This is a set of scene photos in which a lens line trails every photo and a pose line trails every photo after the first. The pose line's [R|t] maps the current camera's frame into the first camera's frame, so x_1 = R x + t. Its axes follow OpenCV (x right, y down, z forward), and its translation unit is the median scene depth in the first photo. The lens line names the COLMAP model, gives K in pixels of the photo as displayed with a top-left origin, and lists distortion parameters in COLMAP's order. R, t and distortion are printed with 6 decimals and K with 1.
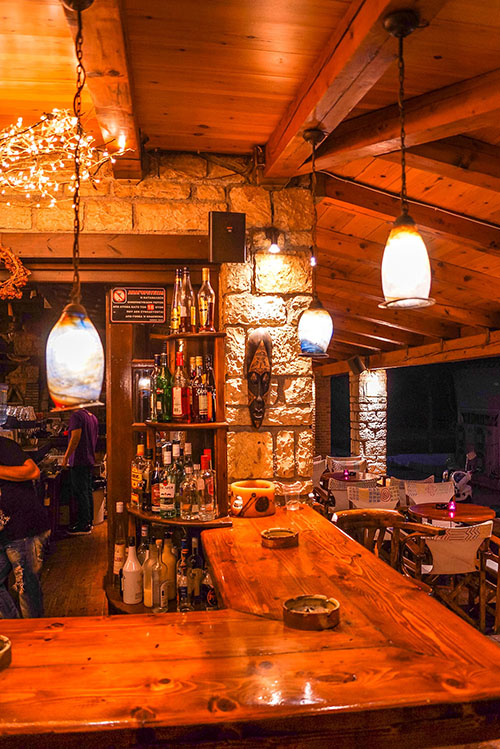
lens RADIAL K [[571.7, 0, 250.0], [0, 571.7, 374.5], [0, 0, 1]] dist [-0.070761, -0.000698]
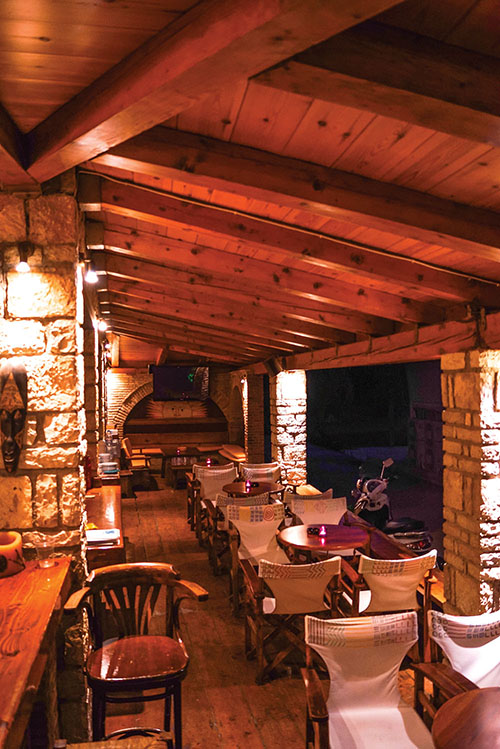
lens RADIAL K [[571.7, 0, 250.0], [0, 571.7, 374.5], [0, 0, 1]] dist [-0.070761, -0.000698]
pose [[0.999879, -0.011082, 0.010923, 0.366062], [0.010801, 0.999619, 0.025398, -0.073494], [-0.011200, -0.025277, 0.999618, 0.131876]]
